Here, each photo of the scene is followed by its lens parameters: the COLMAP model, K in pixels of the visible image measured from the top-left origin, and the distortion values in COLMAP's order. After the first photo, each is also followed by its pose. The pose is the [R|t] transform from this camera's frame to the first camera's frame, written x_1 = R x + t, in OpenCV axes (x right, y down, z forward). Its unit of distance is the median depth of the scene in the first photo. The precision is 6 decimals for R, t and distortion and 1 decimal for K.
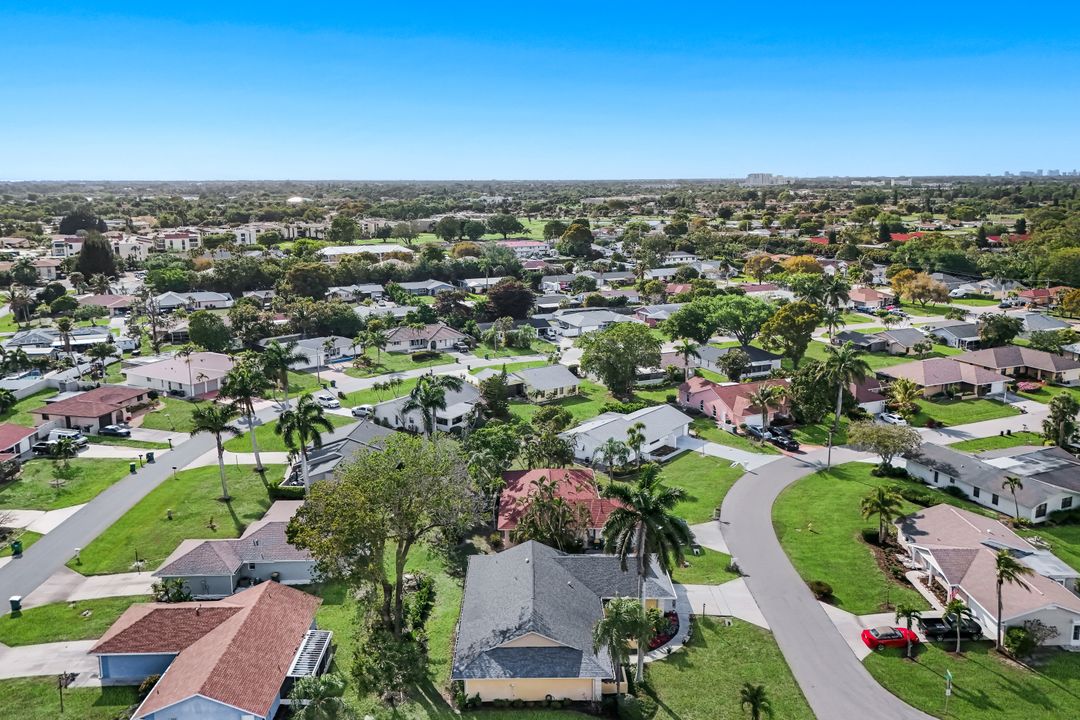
lens RADIAL K [[809.8, 0, 541.8], [0, 809.8, 316.5], [0, 0, 1]] dist [0.062742, -0.054161]
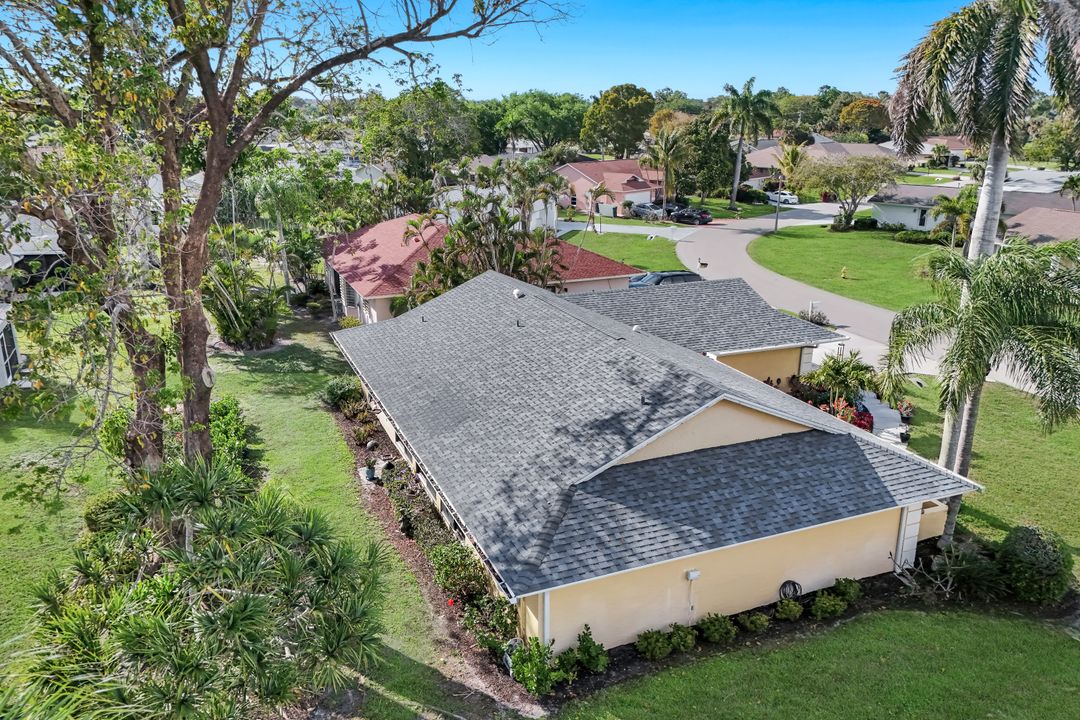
lens RADIAL K [[809.2, 0, 540.0], [0, 809.2, 360.0], [0, 0, 1]] dist [0.061512, -0.056876]
pose [[0.927860, -0.113380, 0.355275, -0.173050], [0.063612, 0.986820, 0.148794, 0.319046], [-0.367463, -0.115460, 0.922843, 0.739746]]
